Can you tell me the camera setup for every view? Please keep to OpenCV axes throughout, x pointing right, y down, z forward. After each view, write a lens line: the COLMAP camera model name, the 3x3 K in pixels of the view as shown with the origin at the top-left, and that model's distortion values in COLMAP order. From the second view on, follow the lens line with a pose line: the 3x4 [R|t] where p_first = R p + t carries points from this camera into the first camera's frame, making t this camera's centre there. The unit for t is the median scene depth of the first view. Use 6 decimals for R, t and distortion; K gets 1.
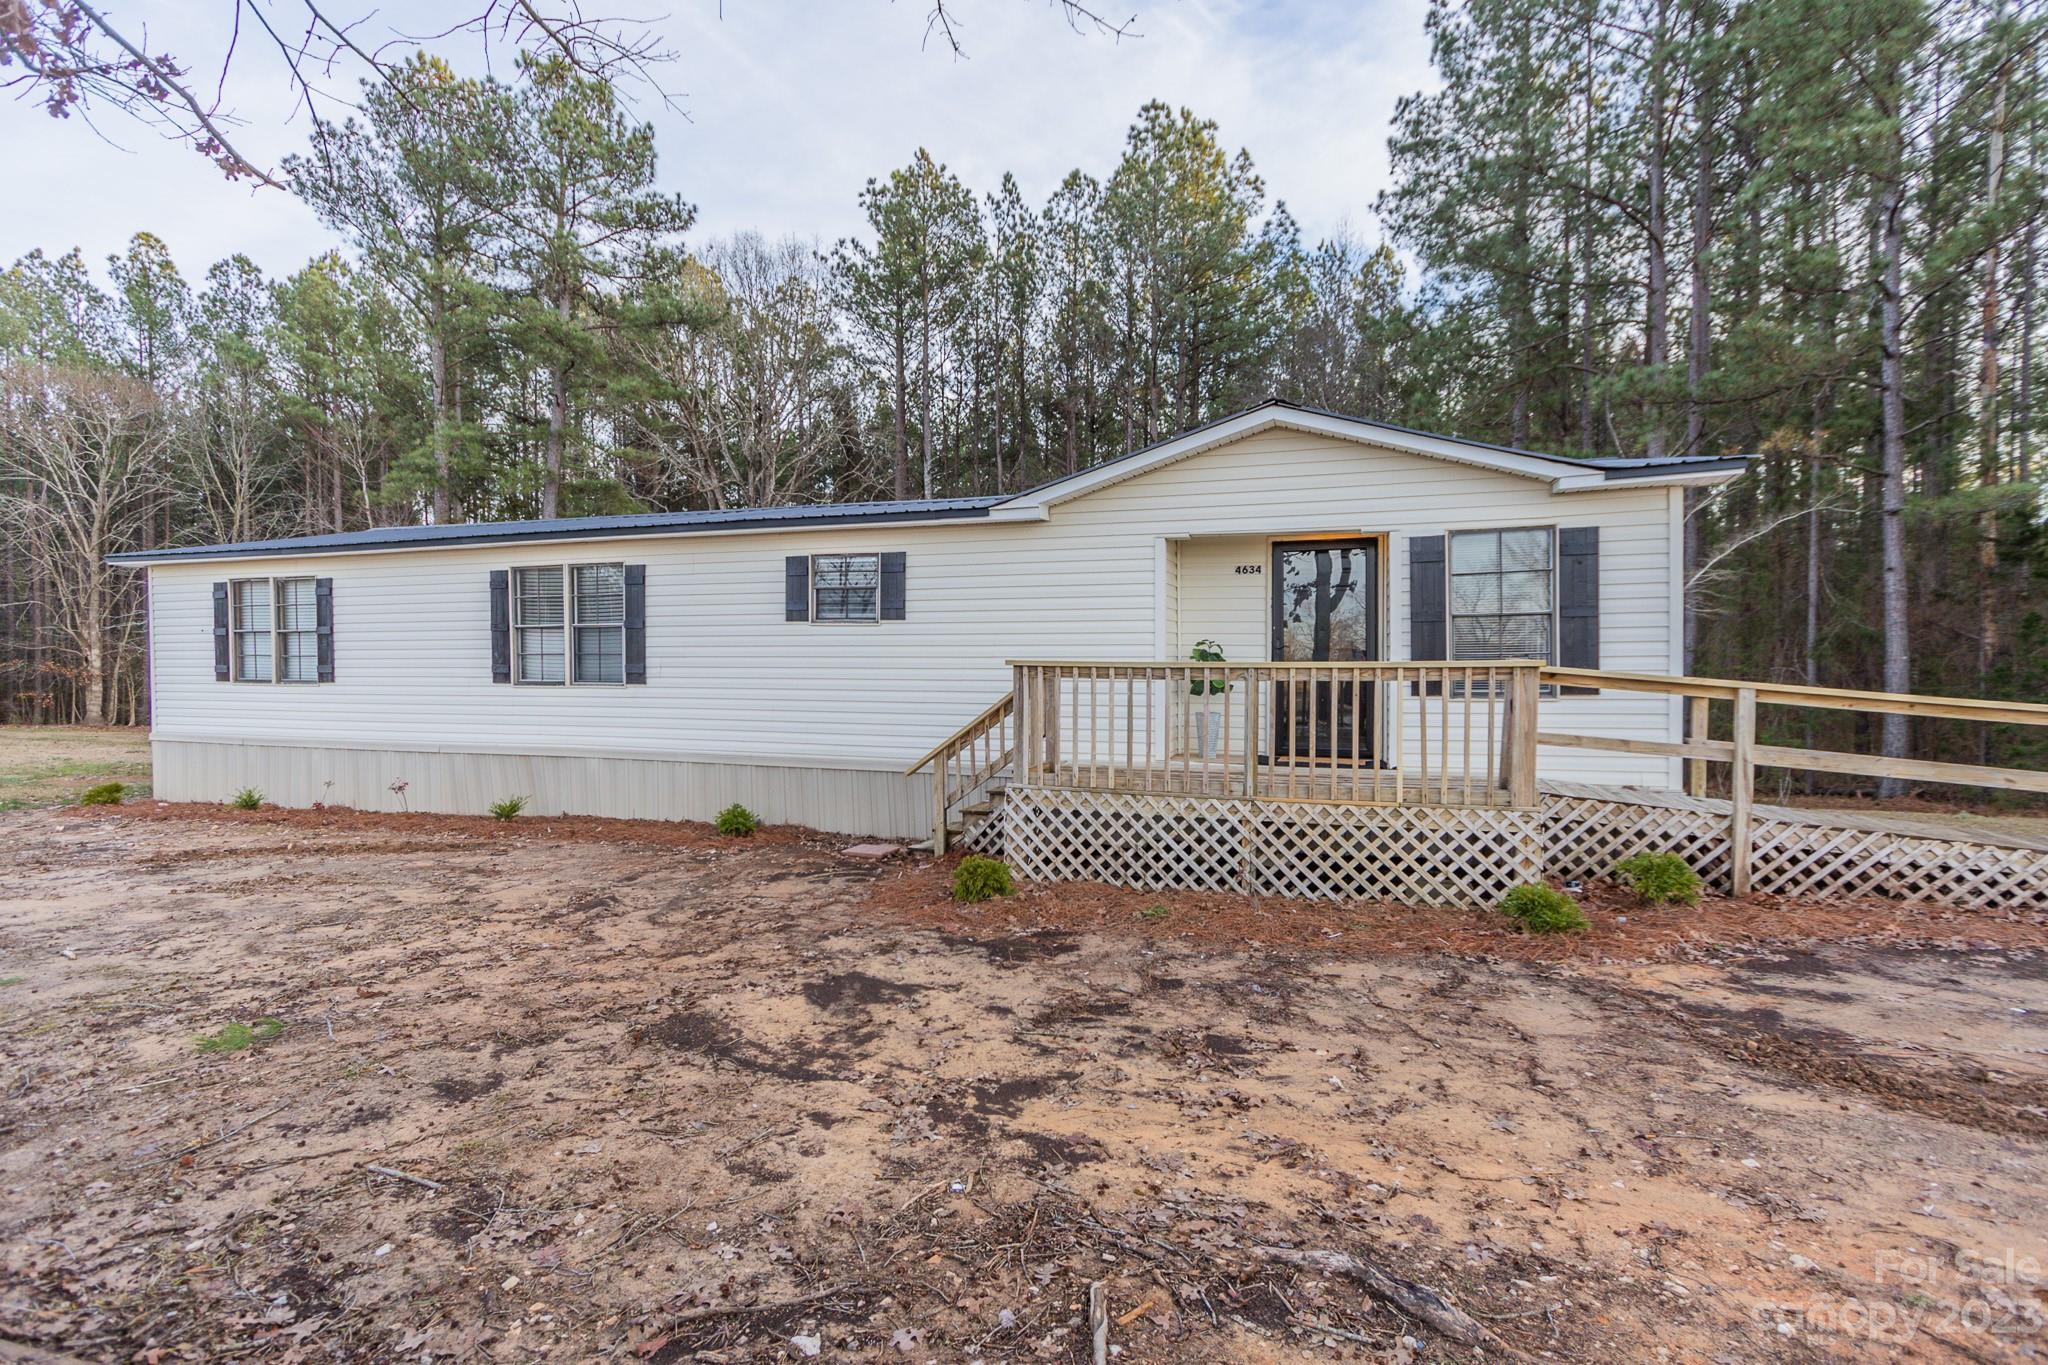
lens RADIAL K [[990.2, 0, 988.5], [0, 990.2, 685.0], [0, 0, 1]] dist [0.009764, -0.001935]
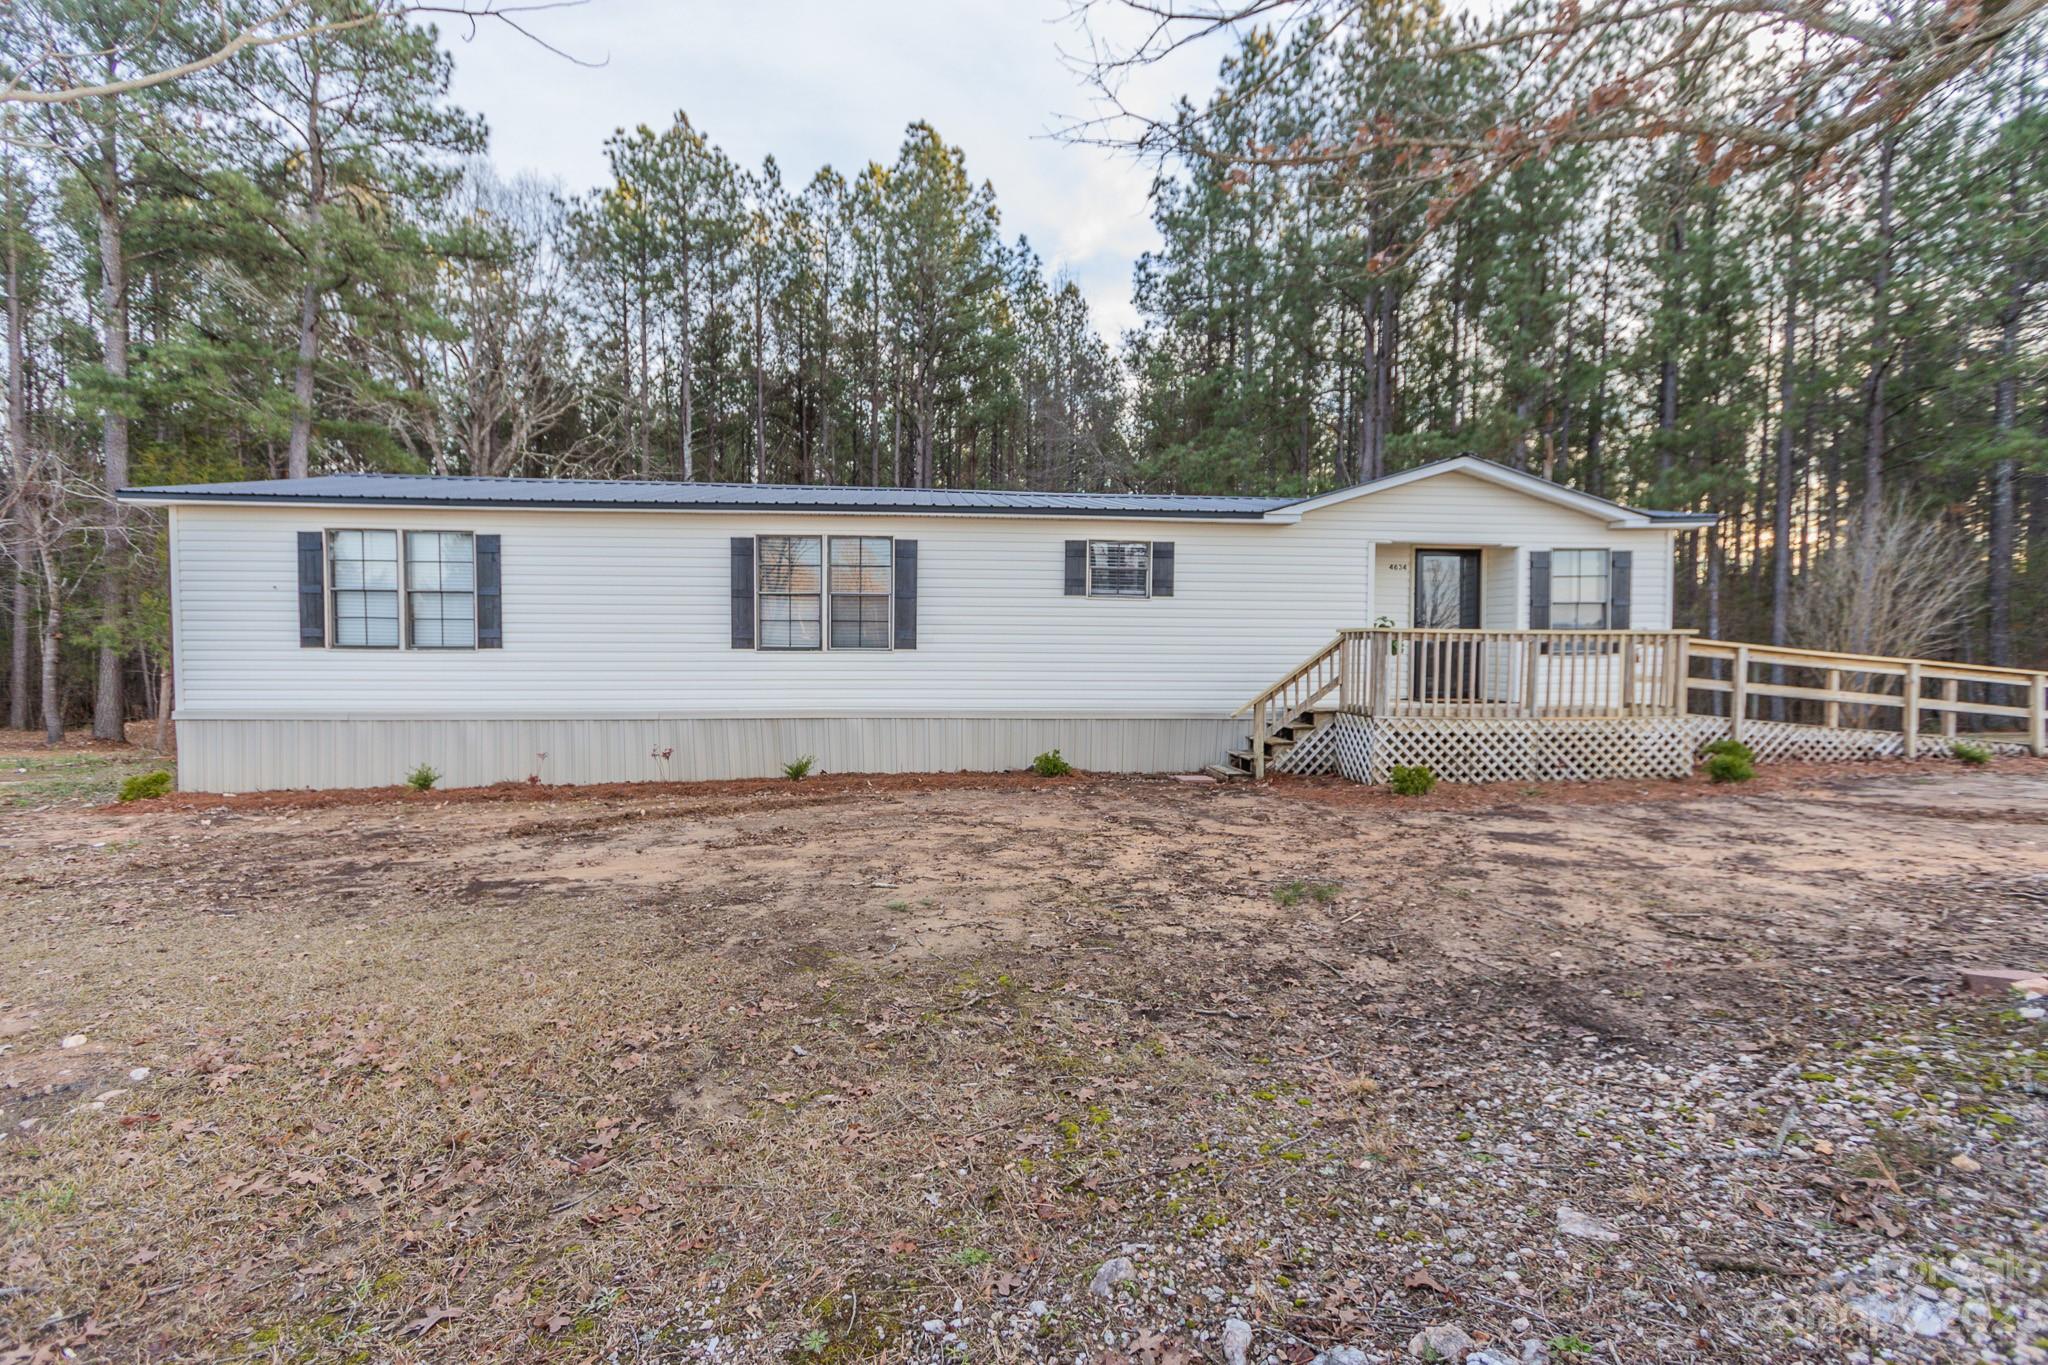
lens RADIAL K [[955.6, 0, 1013.1], [0, 955.6, 682.6], [0, 0, 1]] dist [0.008033, -0.003302]
pose [[0.906526, -0.012961, 0.421952, -0.821688], [0.004612, 0.999773, 0.020801, 0.017664], [-0.422126, -0.016911, 0.906380, -0.006784]]
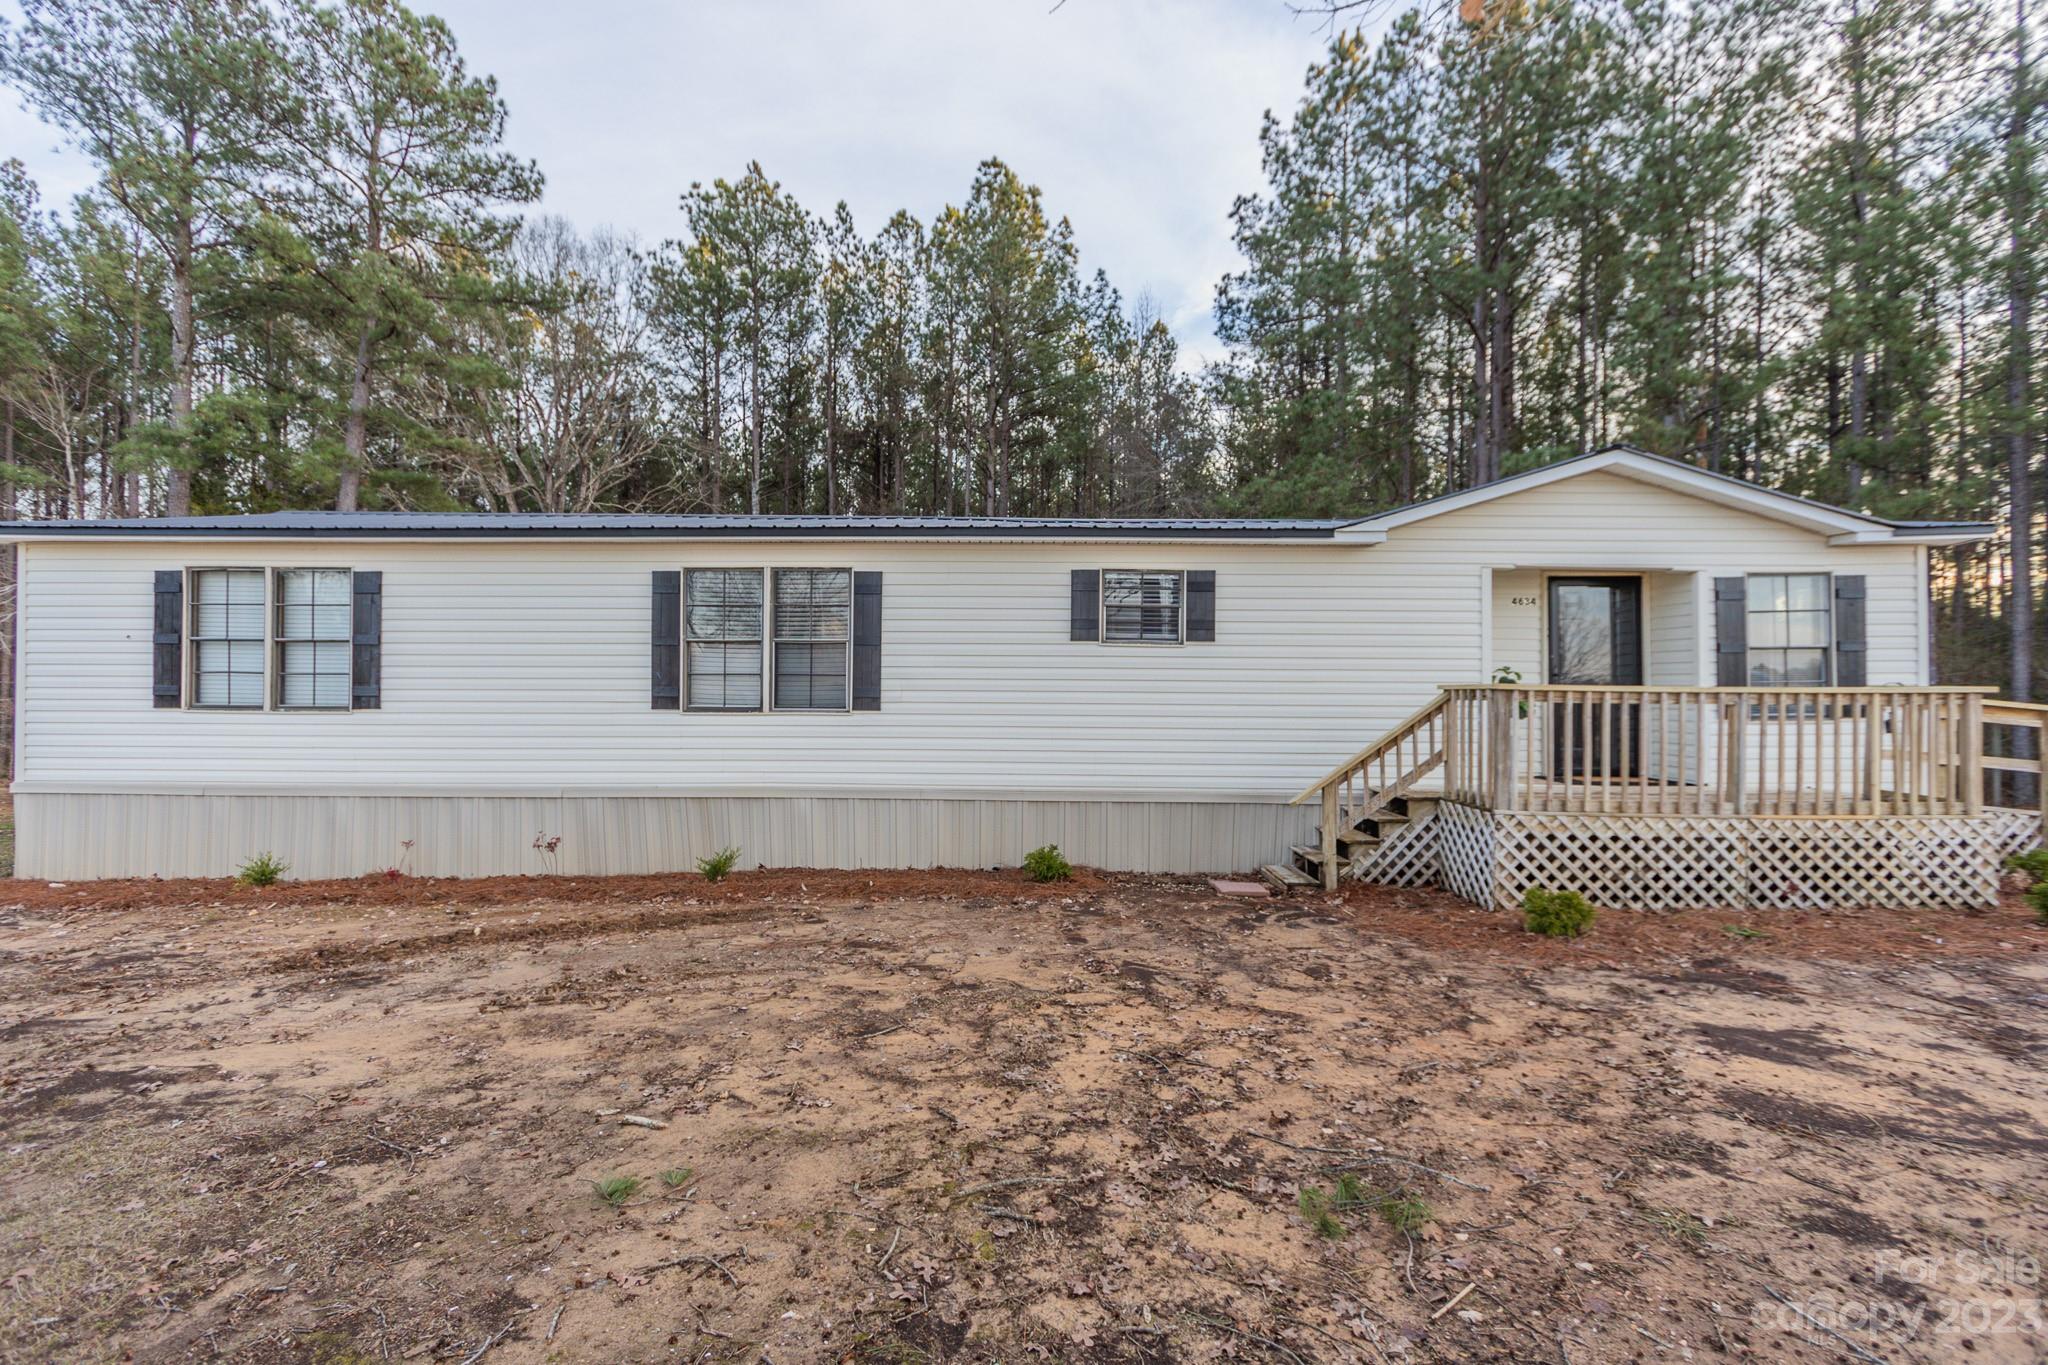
lens RADIAL K [[955.6, 0, 1011.4], [0, 955.6, 677.6], [0, 0, 1]] dist [0.008033, -0.003302]
pose [[0.946244, 0.009174, 0.323325, -0.598485], [0.002340, 0.999377, -0.035206, 0.000790], [-0.323447, 0.034070, 0.945633, 0.209512]]
